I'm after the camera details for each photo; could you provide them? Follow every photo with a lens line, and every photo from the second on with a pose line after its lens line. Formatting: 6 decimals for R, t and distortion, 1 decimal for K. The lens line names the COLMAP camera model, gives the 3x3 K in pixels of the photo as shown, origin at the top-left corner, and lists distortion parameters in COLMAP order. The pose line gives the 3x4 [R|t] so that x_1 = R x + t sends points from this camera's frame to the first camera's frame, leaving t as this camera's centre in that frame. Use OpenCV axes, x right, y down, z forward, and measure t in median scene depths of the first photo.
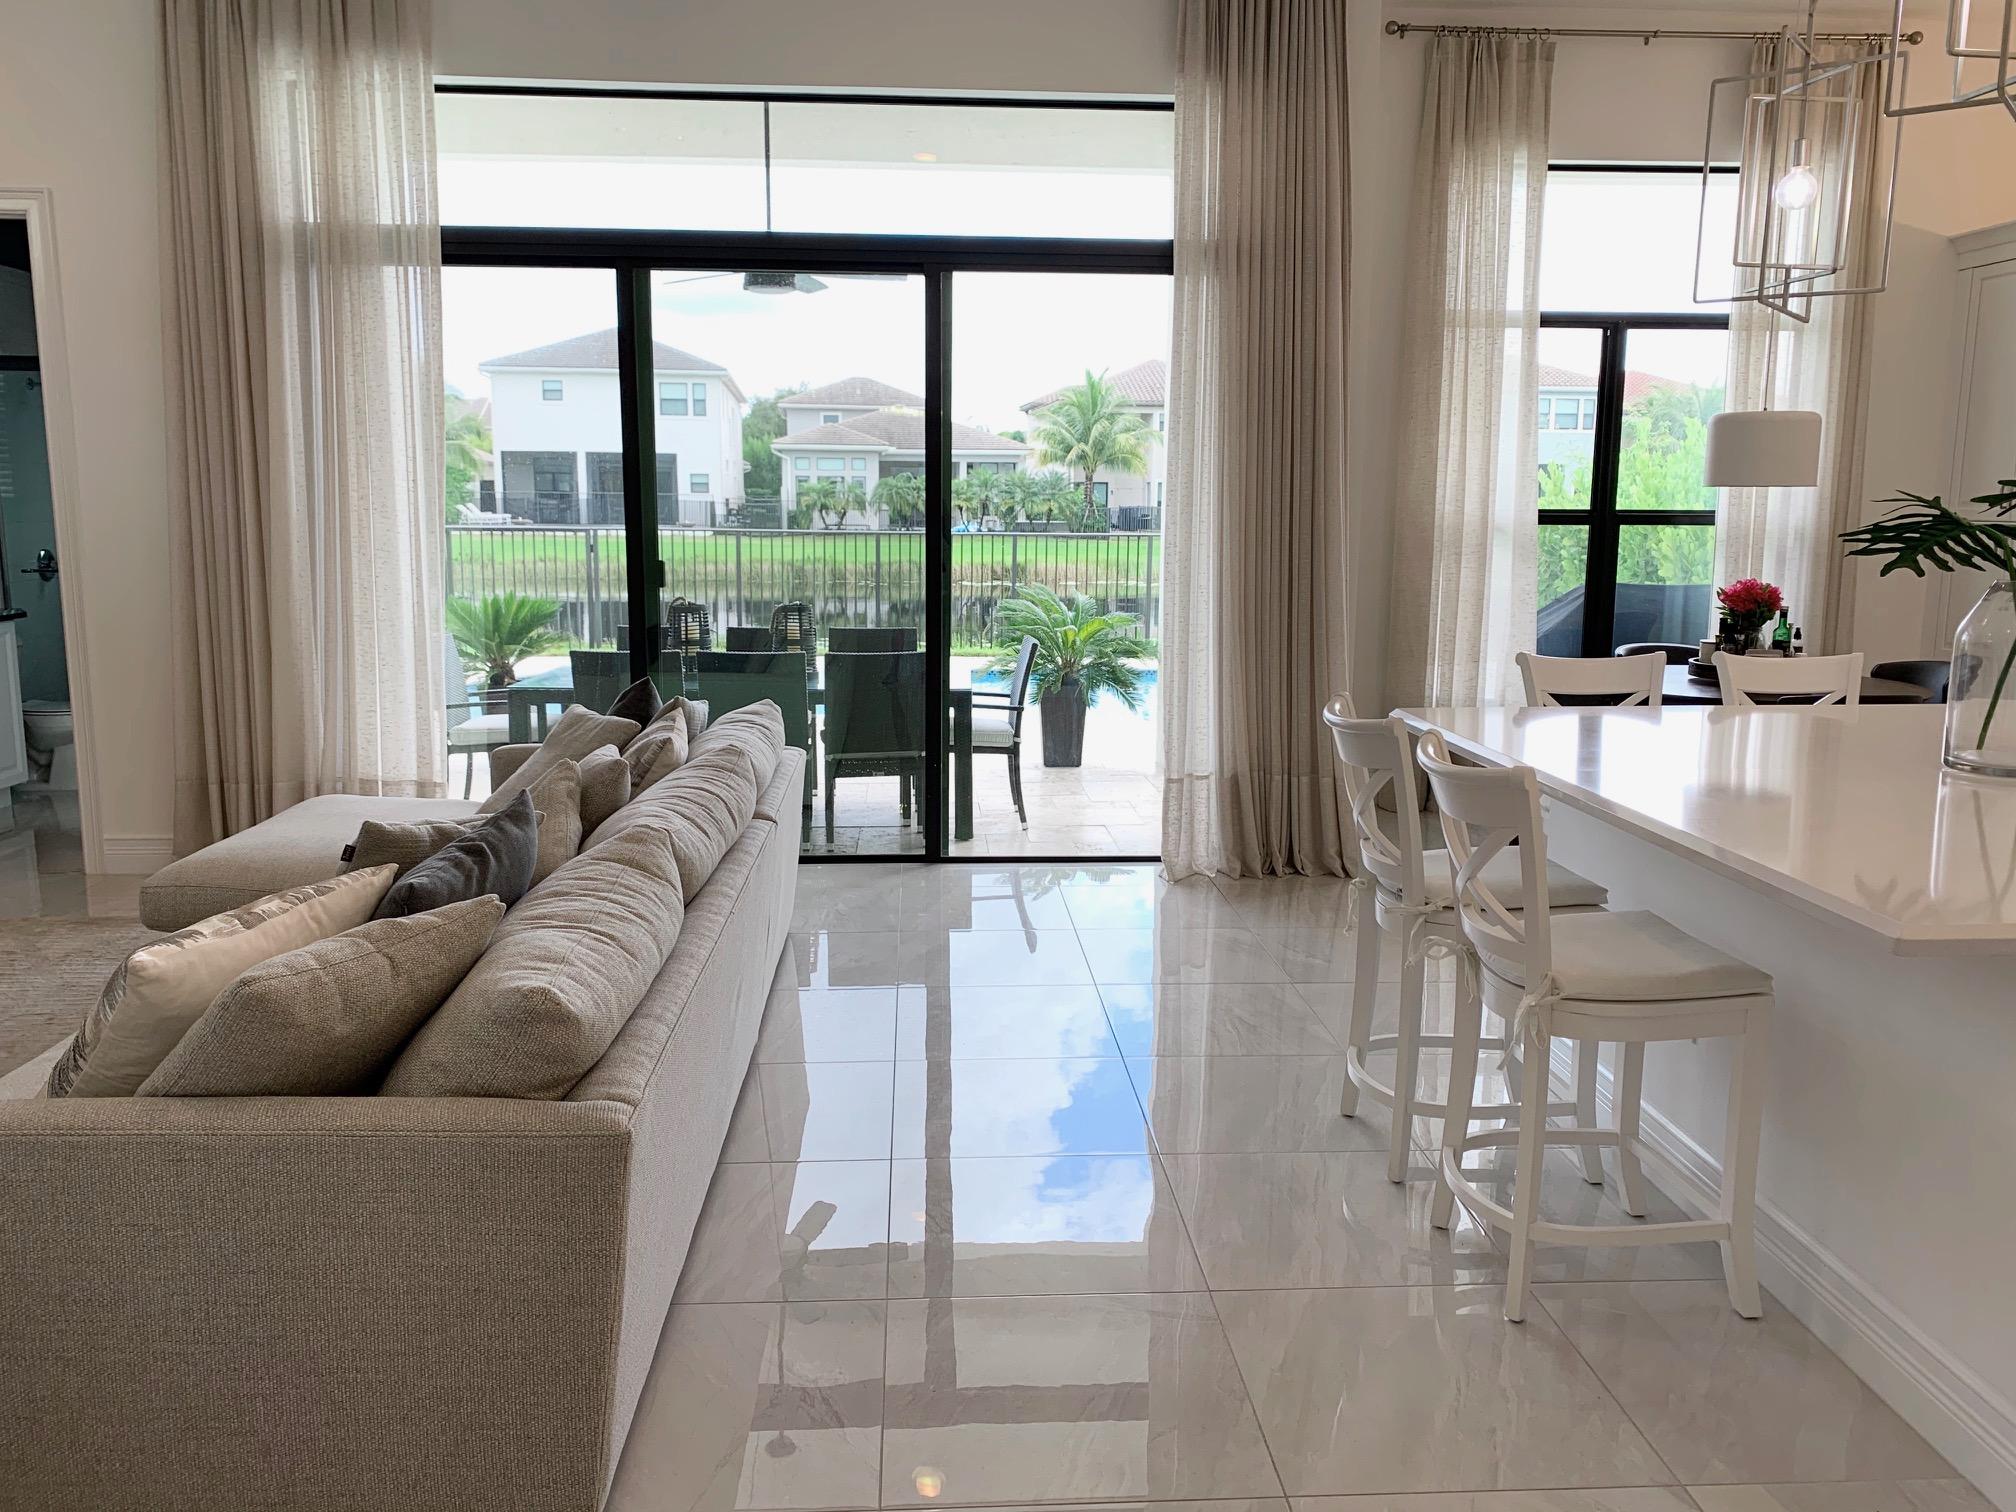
lens RADIAL K [[1472.1, 0, 1005.2], [0, 1472.1, 761.4], [0, 0, 1]] dist [0.047974, -0.030114]
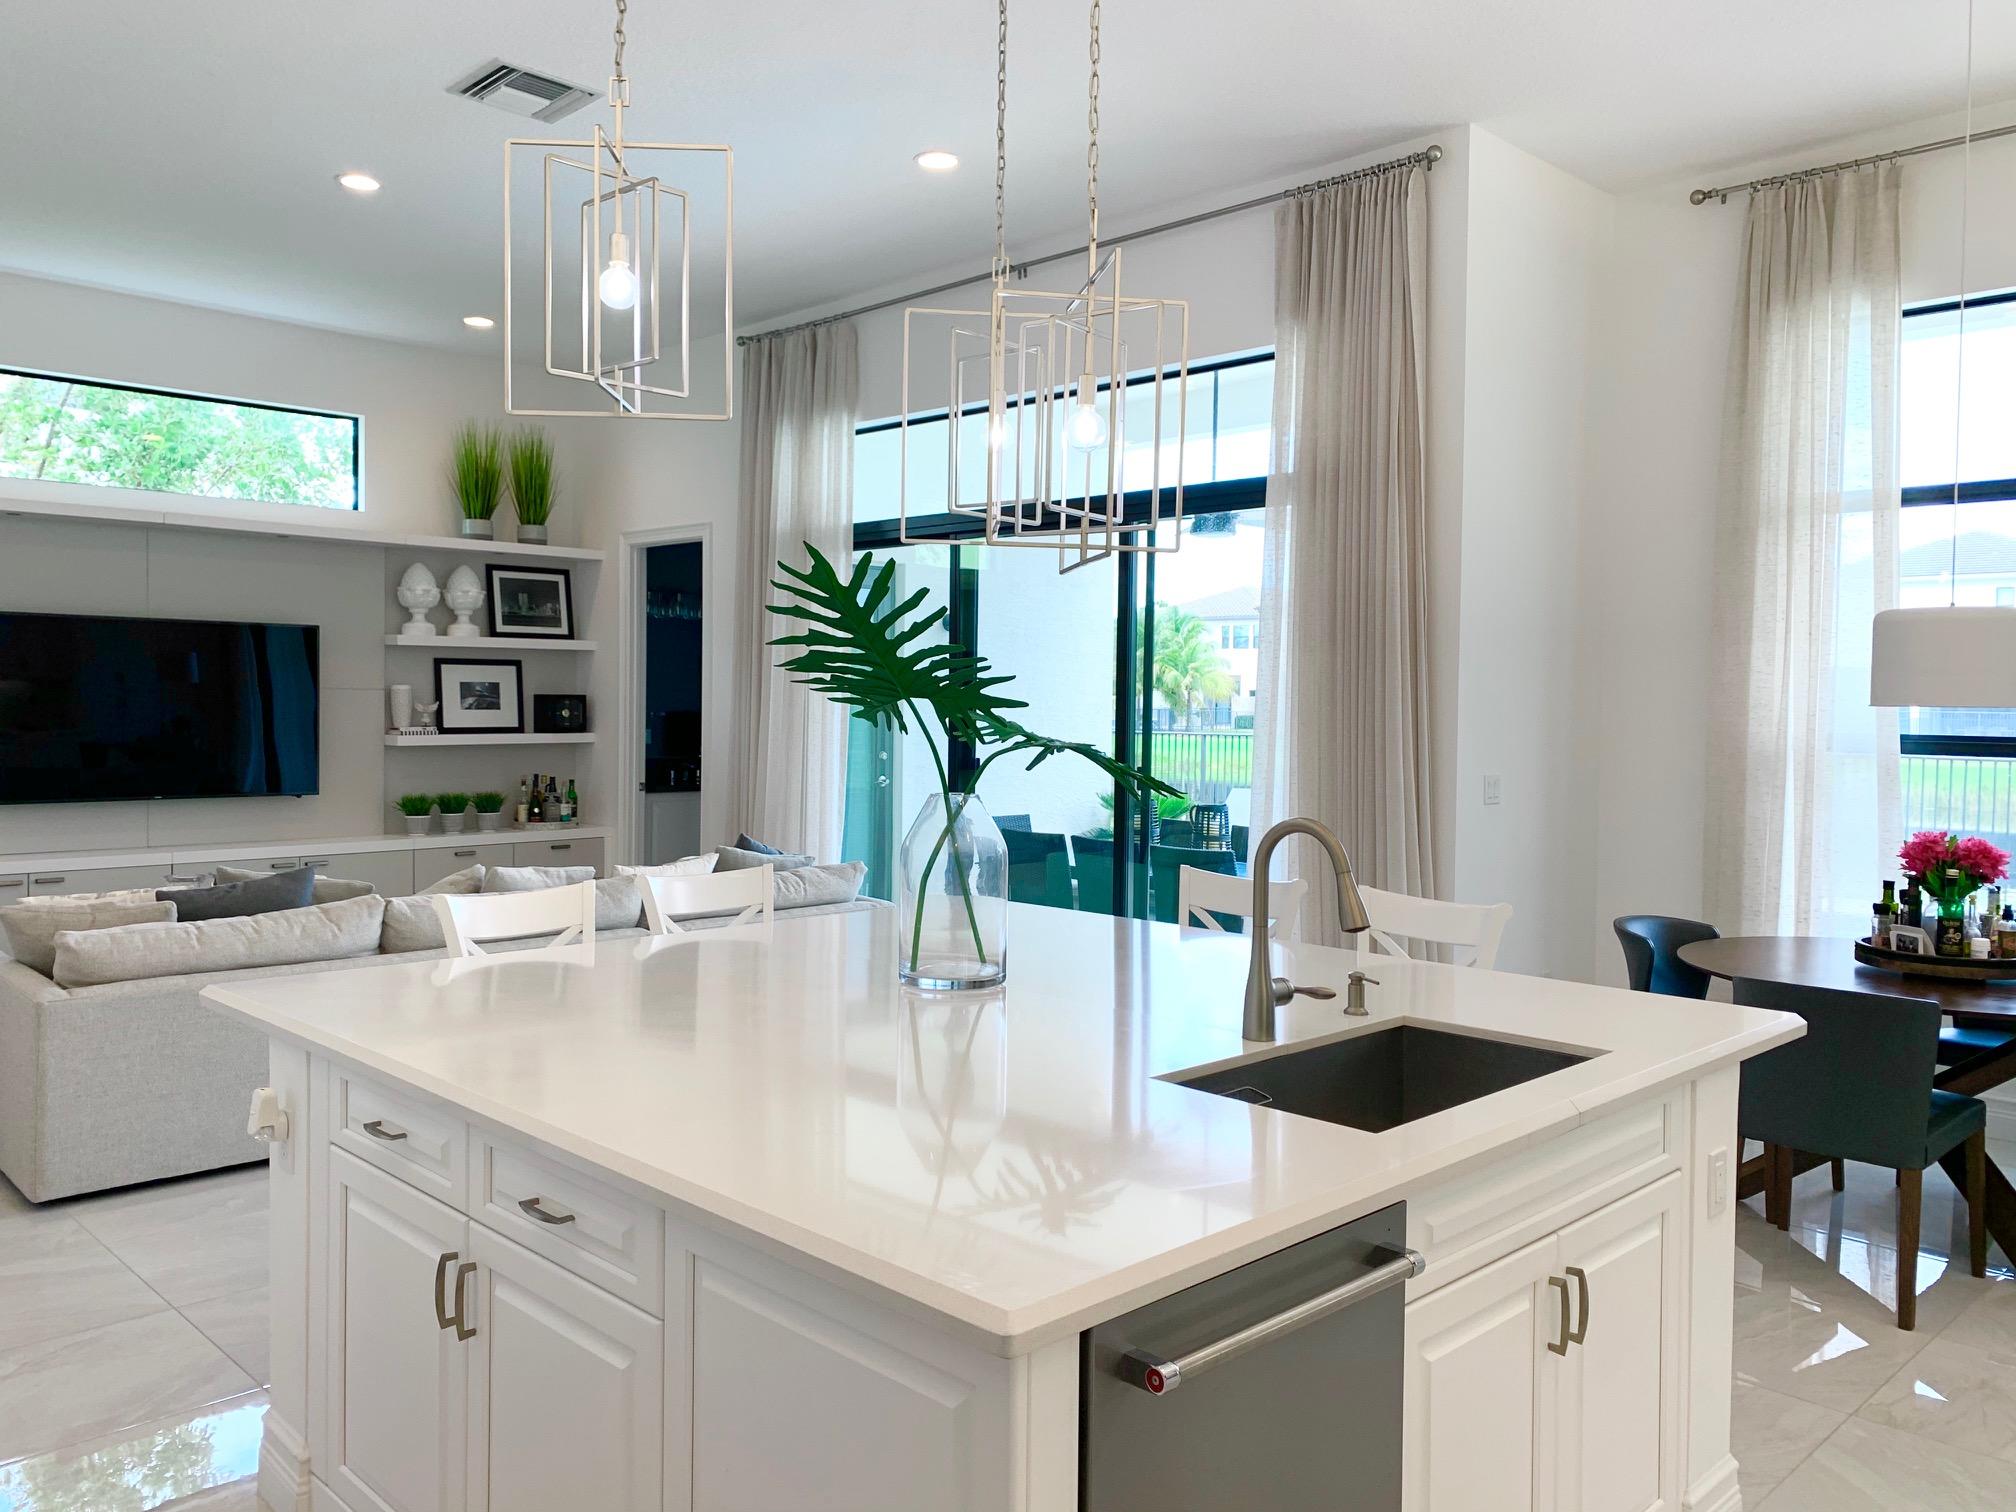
lens RADIAL K [[1534.2, 0, 1001.6], [0, 1534.2, 746.7], [0, 0, 1]] dist [0.047097, -0.039456]
pose [[0.657151, 0.027793, -0.753246, 0.671395], [-0.143471, 0.985663, -0.088799, -0.026878], [0.739978, 0.166423, 0.651717, 0.138313]]
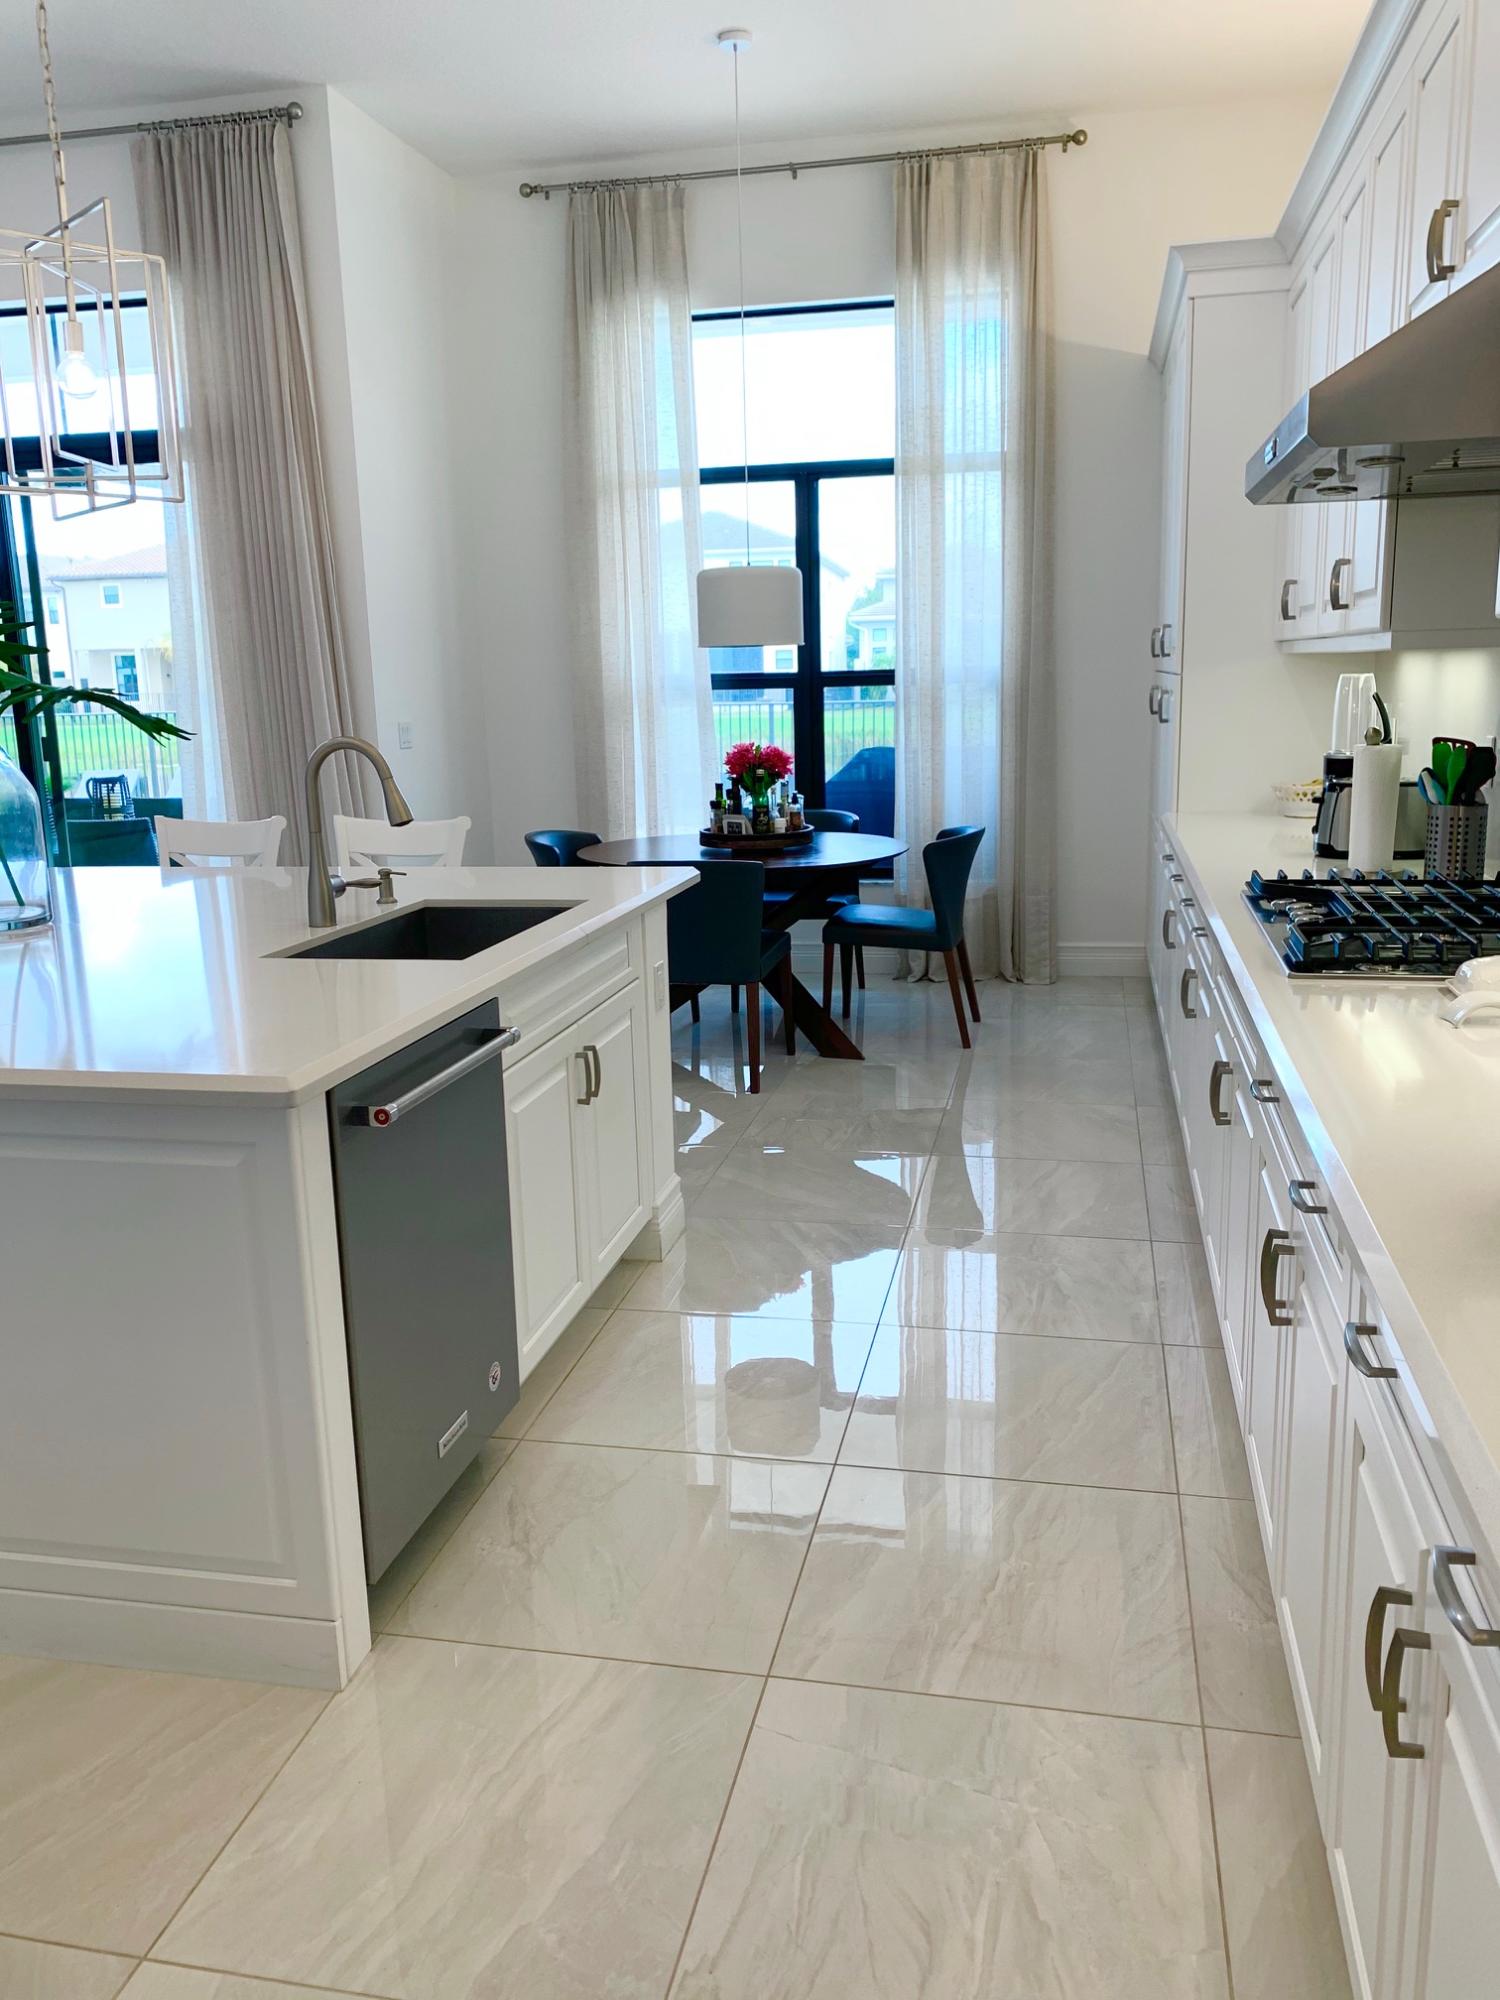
lens RADIAL K [[1522.0, 0, 738.7], [0, 1522.0, 961.7], [0, 0, 1]] dist [0.047097, -0.039456]
pose [[0.959782, 0.024837, -0.279645, 0.673673], [-0.020813, 0.999633, 0.017351, 0.000954], [0.279973, -0.010833, 0.959947, 0.047433]]
